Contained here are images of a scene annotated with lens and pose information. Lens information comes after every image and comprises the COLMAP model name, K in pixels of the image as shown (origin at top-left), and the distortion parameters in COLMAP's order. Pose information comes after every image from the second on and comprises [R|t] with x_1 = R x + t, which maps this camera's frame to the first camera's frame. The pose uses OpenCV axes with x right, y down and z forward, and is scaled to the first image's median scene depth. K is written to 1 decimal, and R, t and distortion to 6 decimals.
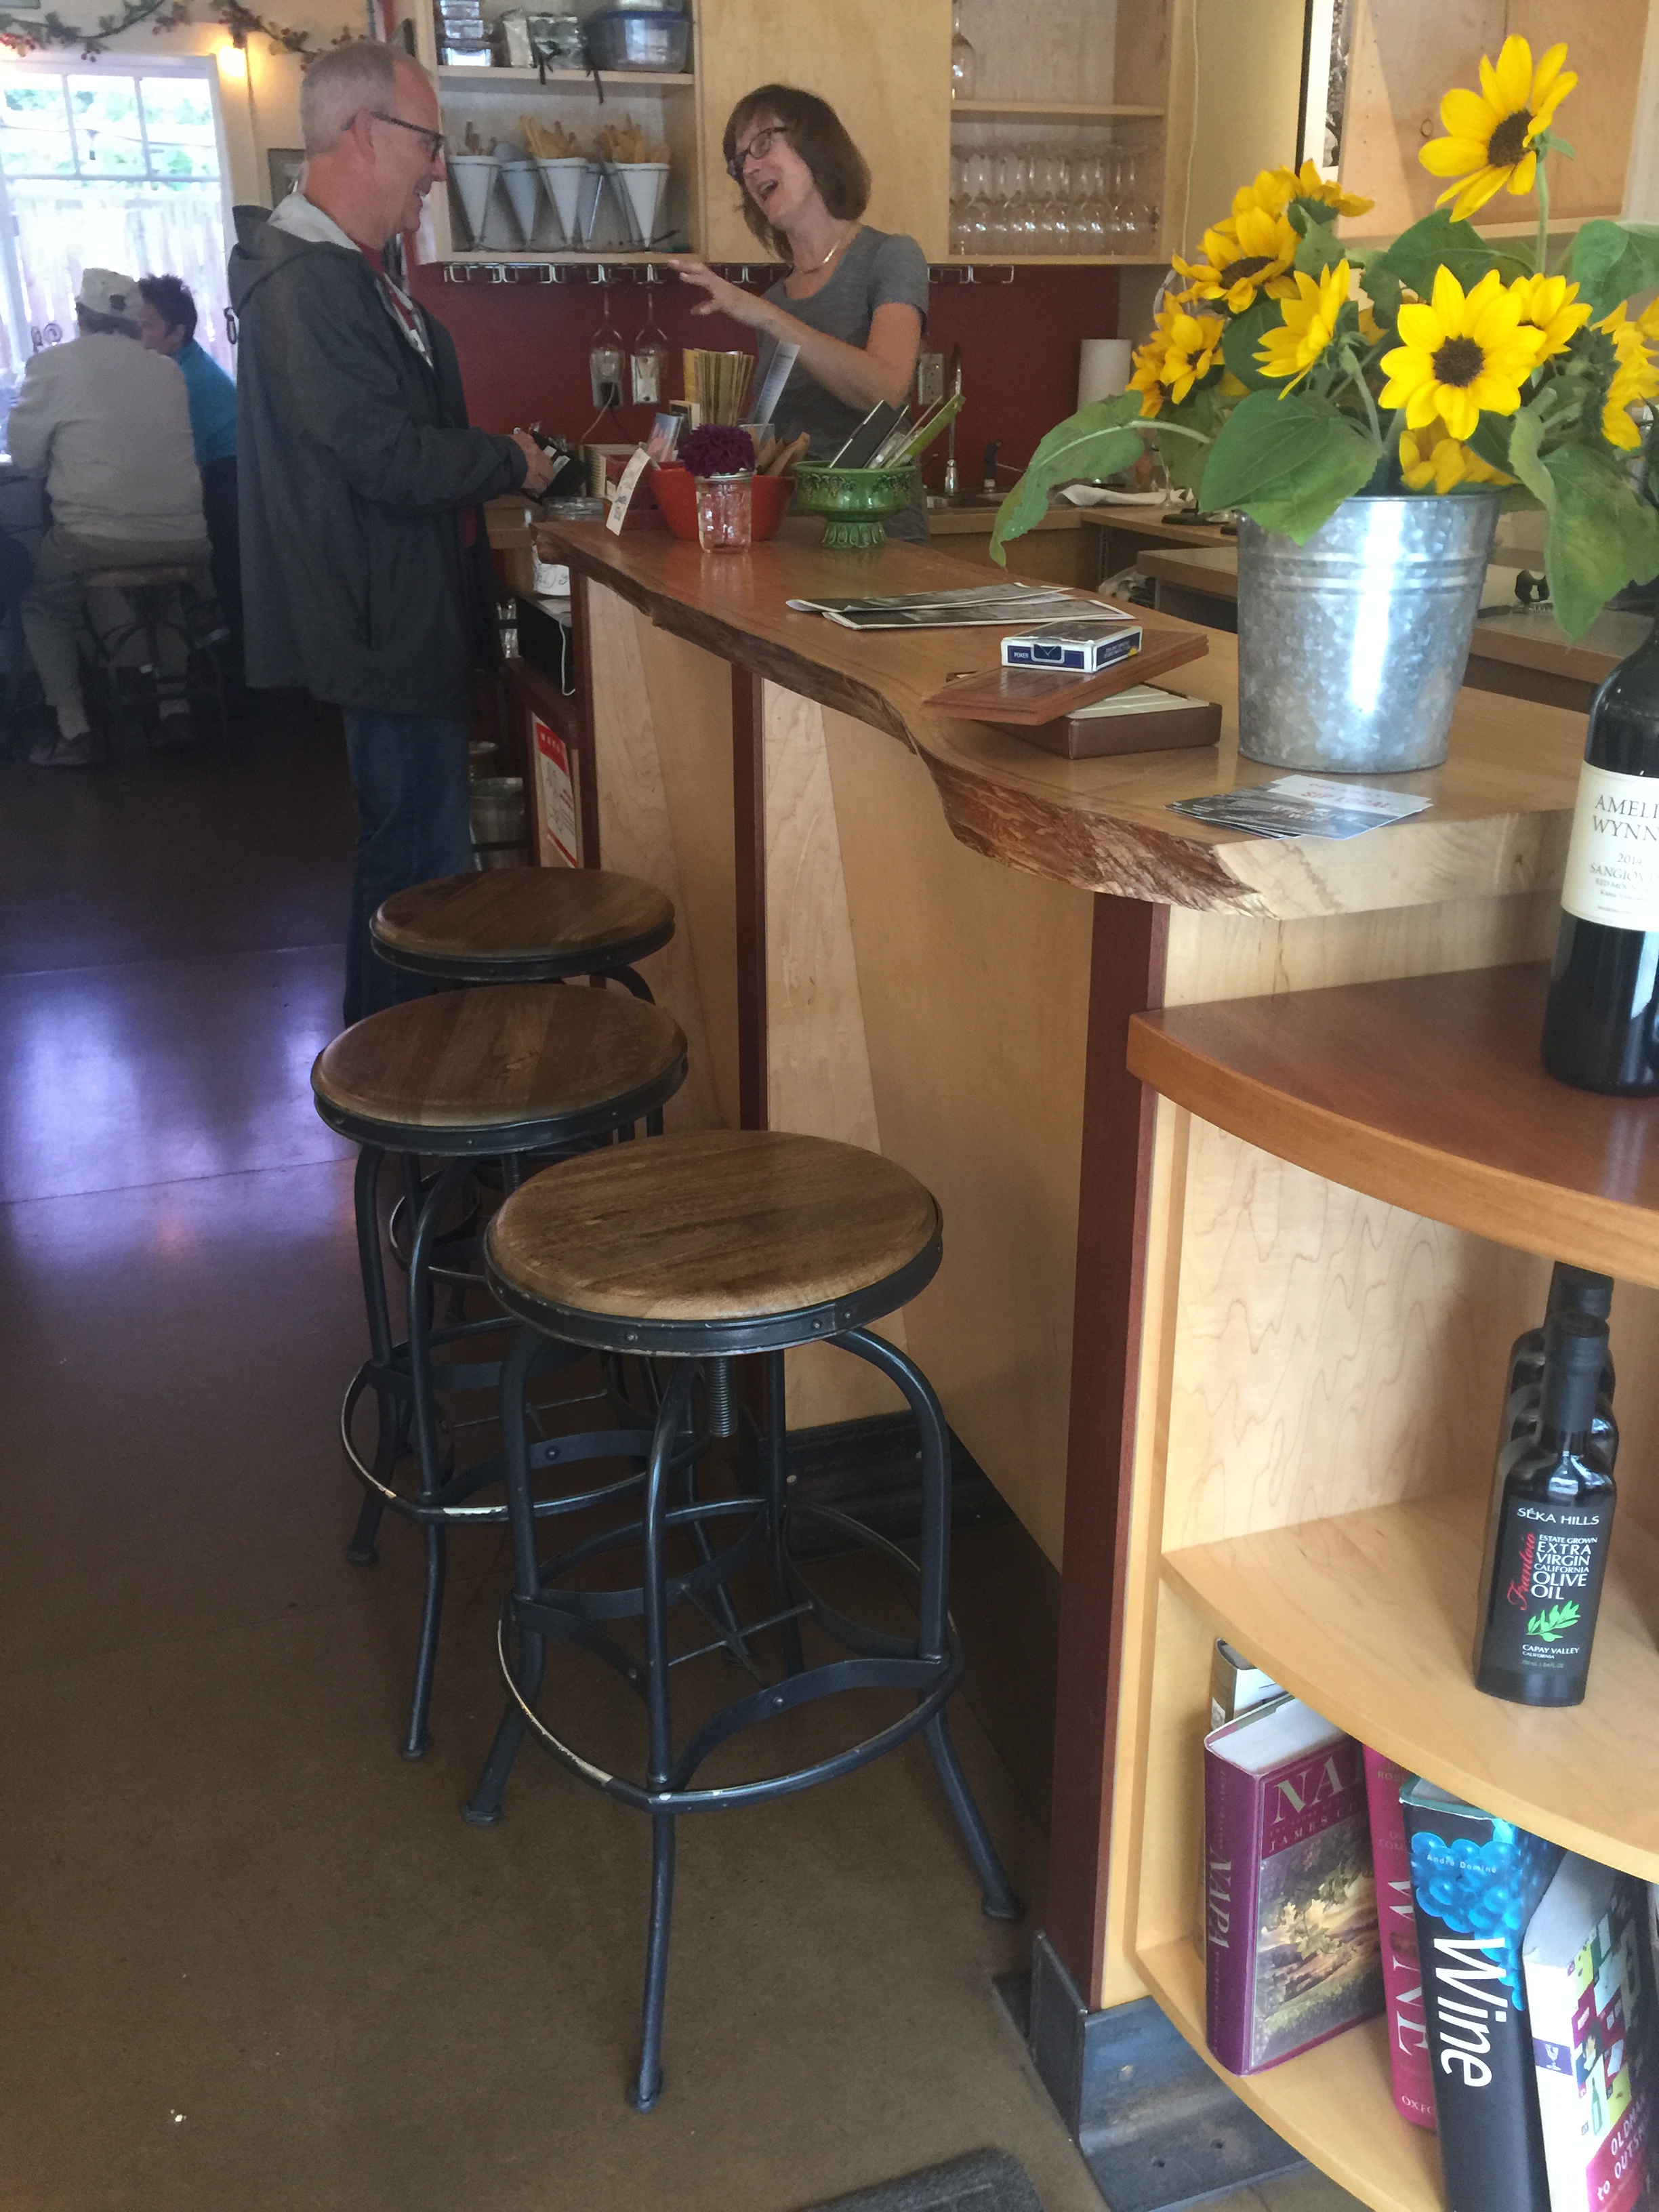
lens RADIAL K [[1896.9, 0, 848.1], [0, 1896.9, 1098.3], [0, 0, 1]] dist [0.096020, -0.116994]
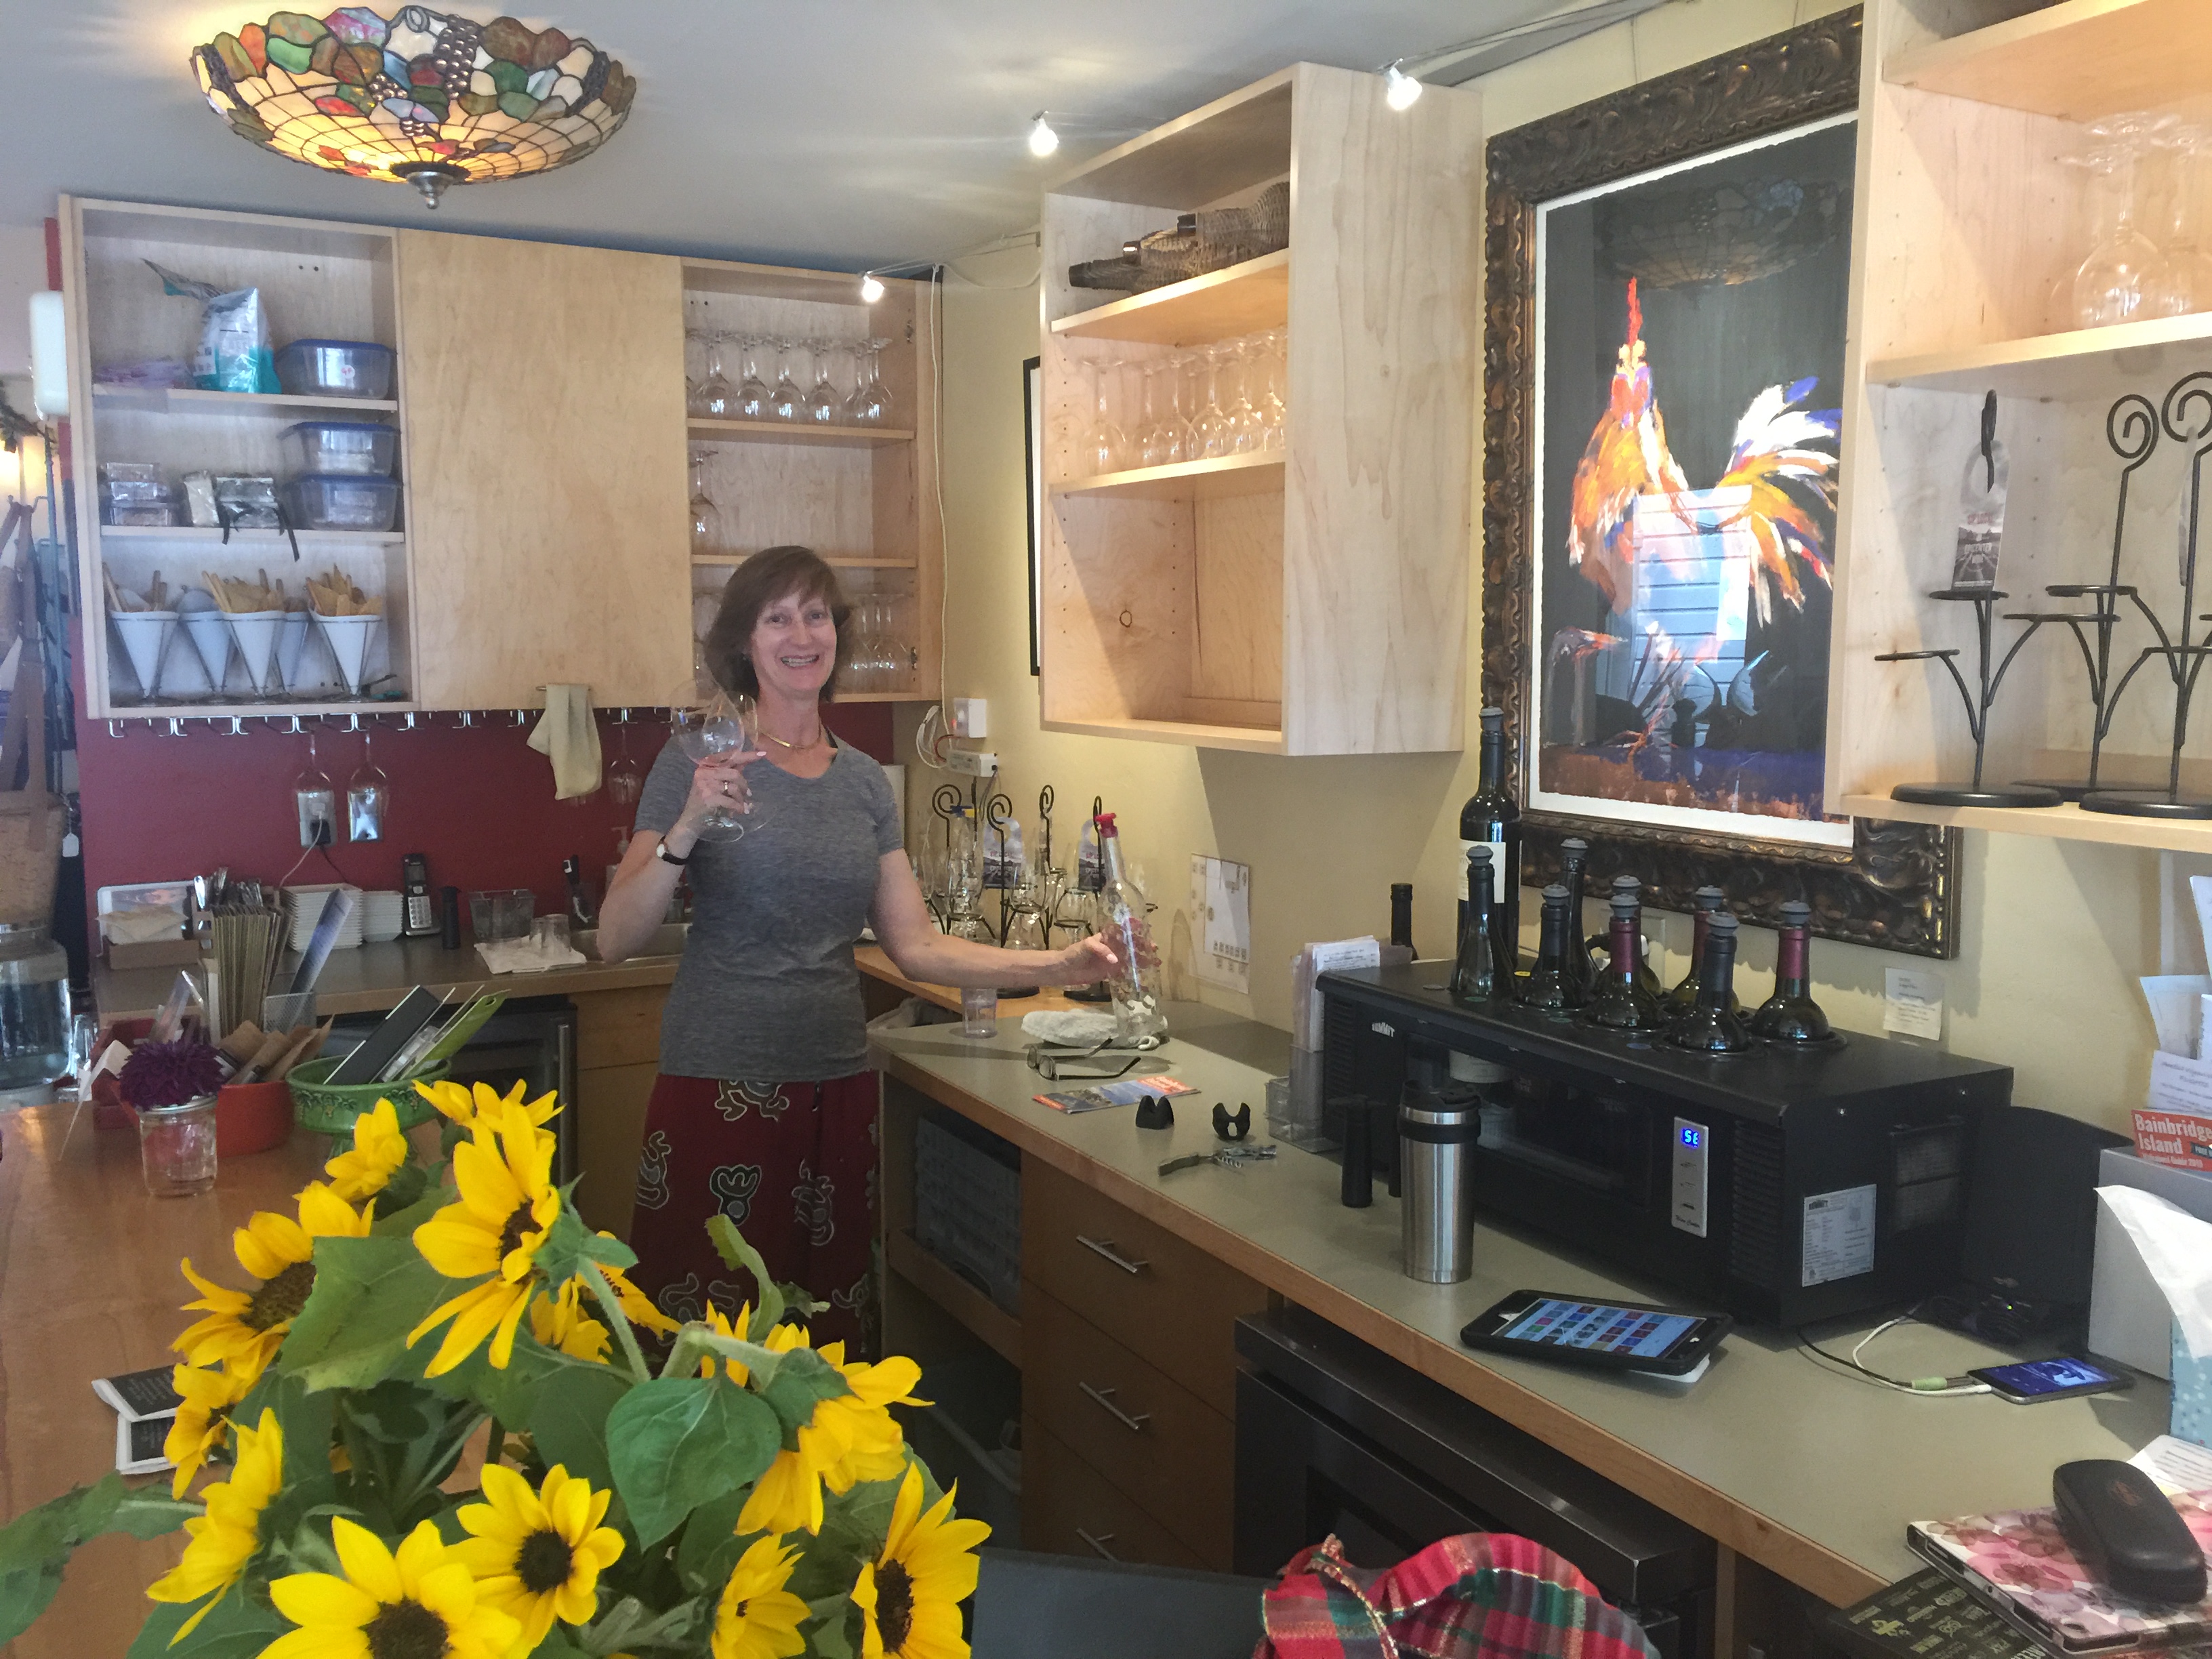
lens RADIAL K [[1896.9, 0, 1119.4], [0, 1896.9, 810.9], [0, 0, 1]] dist [0.096020, -0.116994]
pose [[0.985938, -0.014801, 0.166456, 0.375697], [0.061201, 0.958850, -0.277240, -0.384861], [-0.155503, 0.283528, 0.946272, 0.283974]]
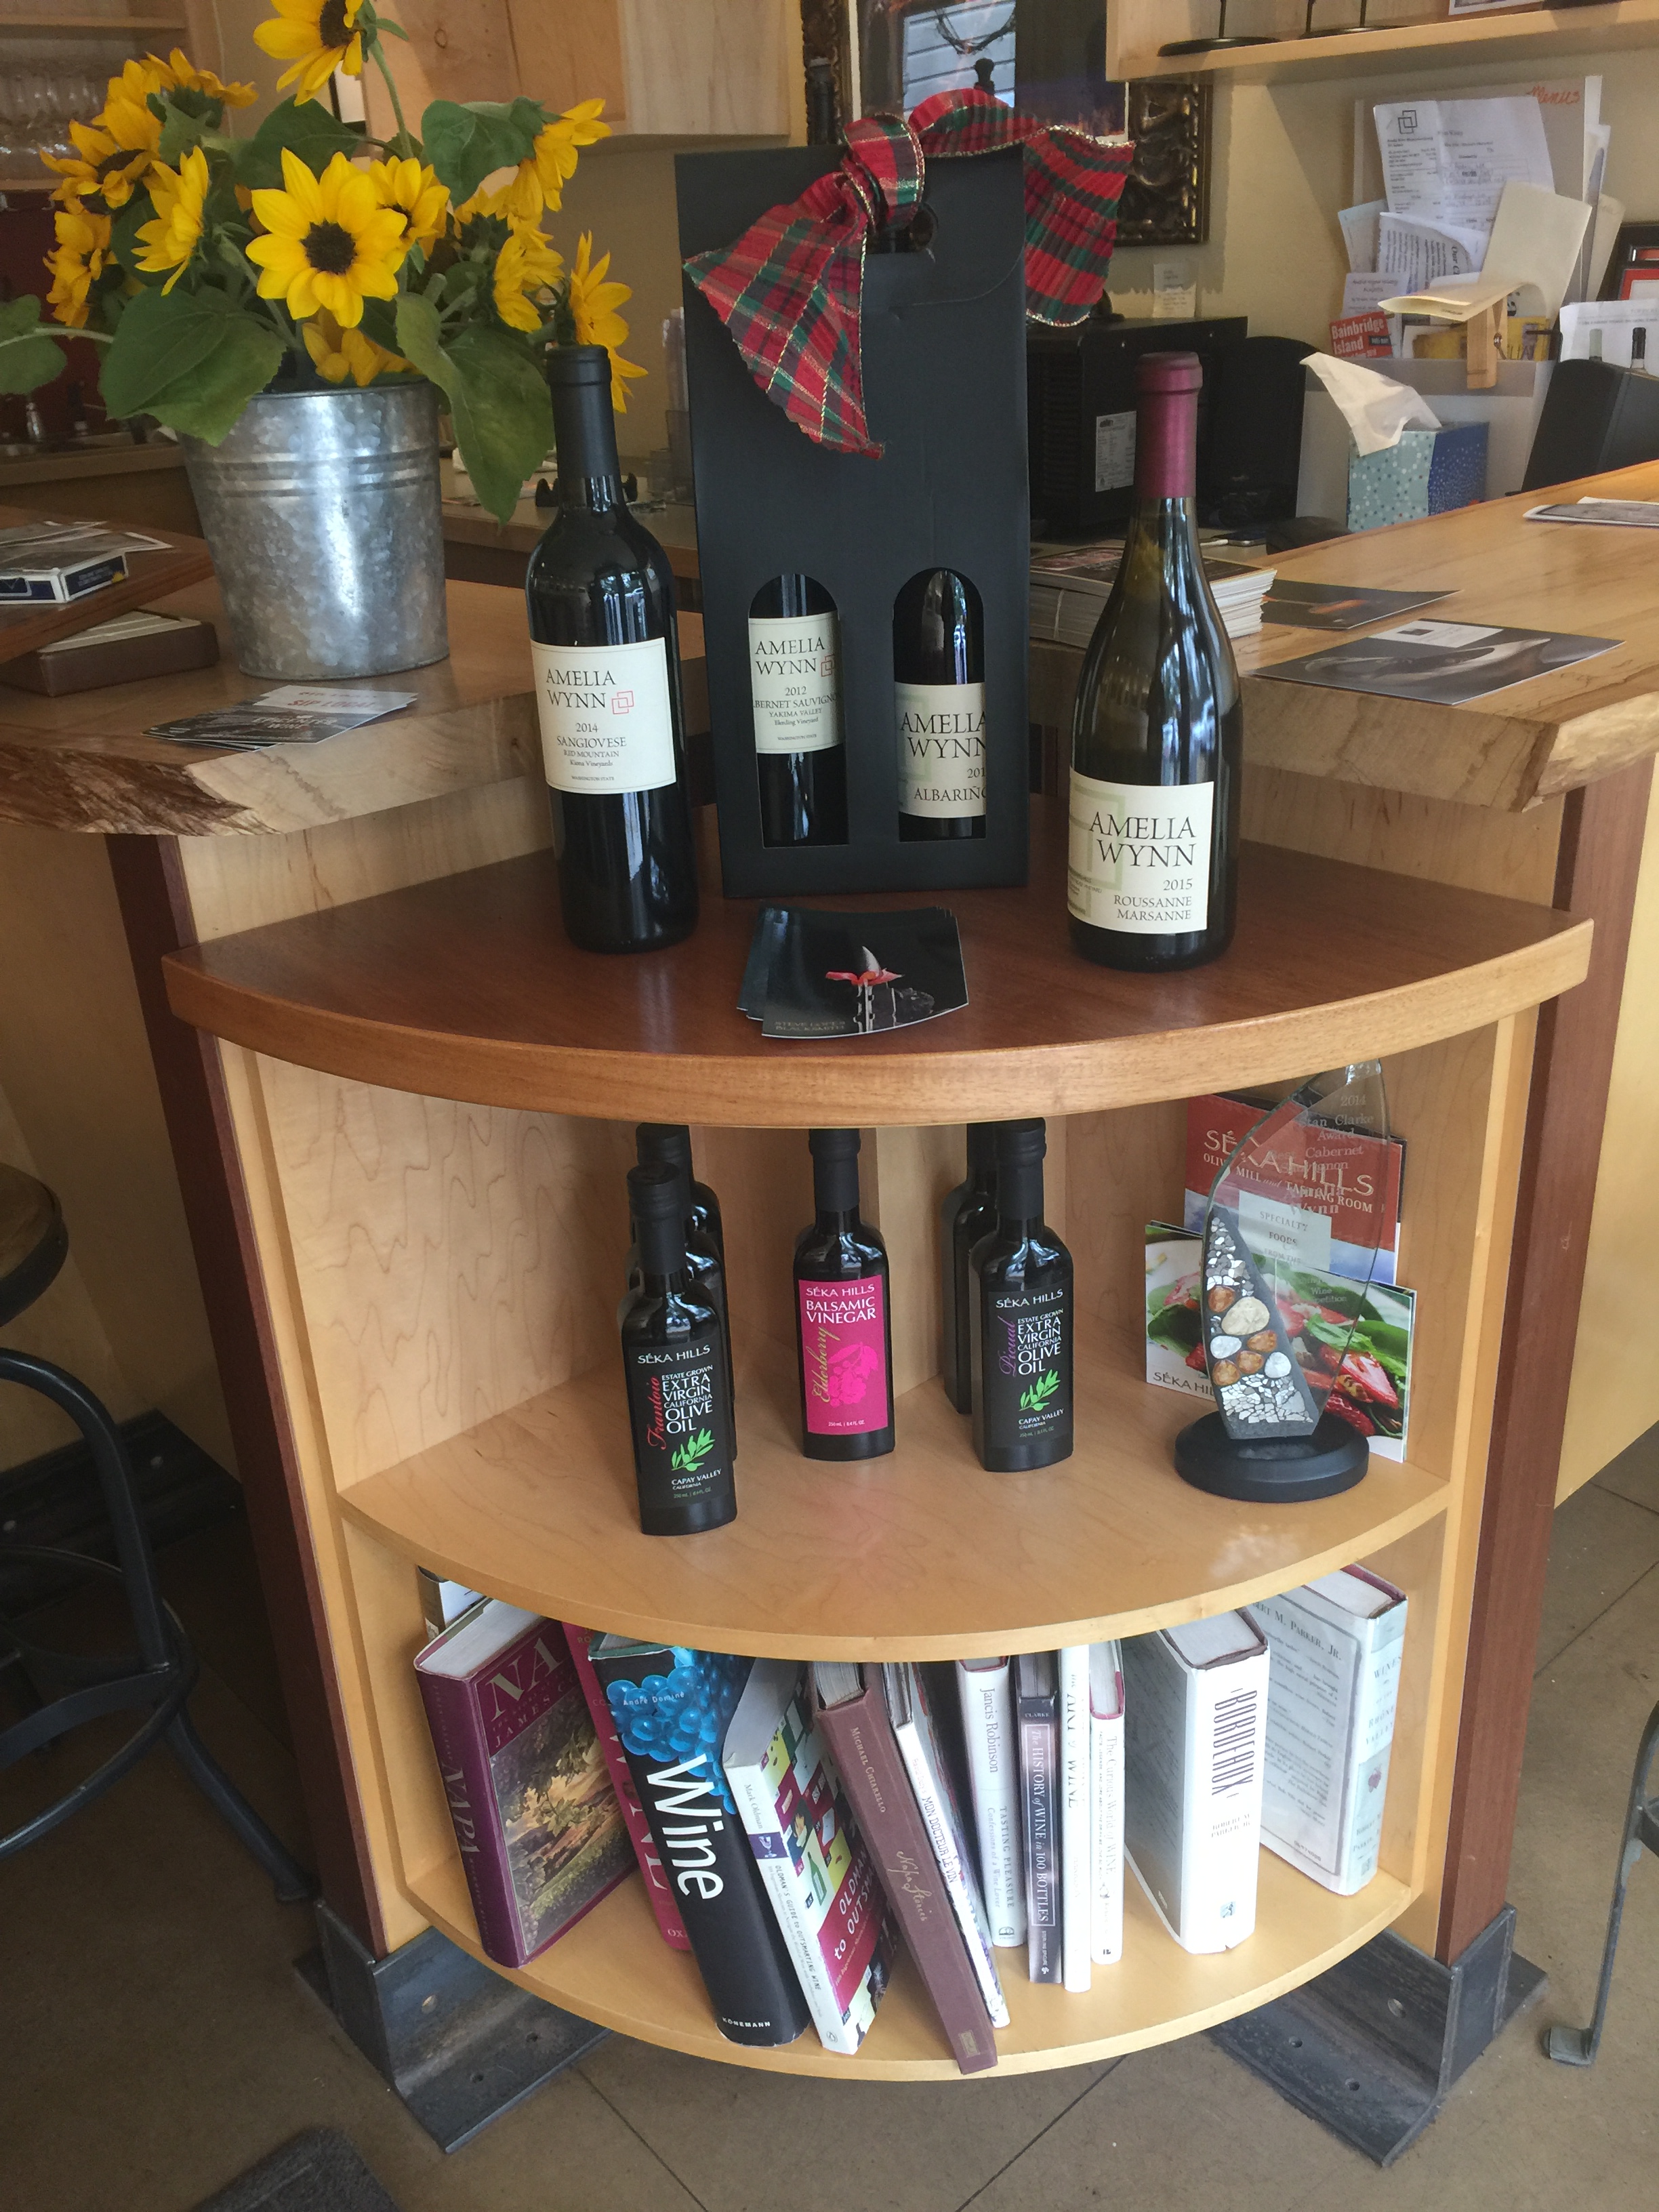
lens RADIAL K [[1896.9, 0, 844.5], [0, 1896.9, 1099.5], [0, 0, 1]] dist [0.096020, -0.116994]
pose [[0.918153, -0.198364, 0.342996, 0.113919], [0.187327, 0.980119, 0.065382, 0.026120], [-0.349146, 0.004221, 0.937059, -0.014824]]
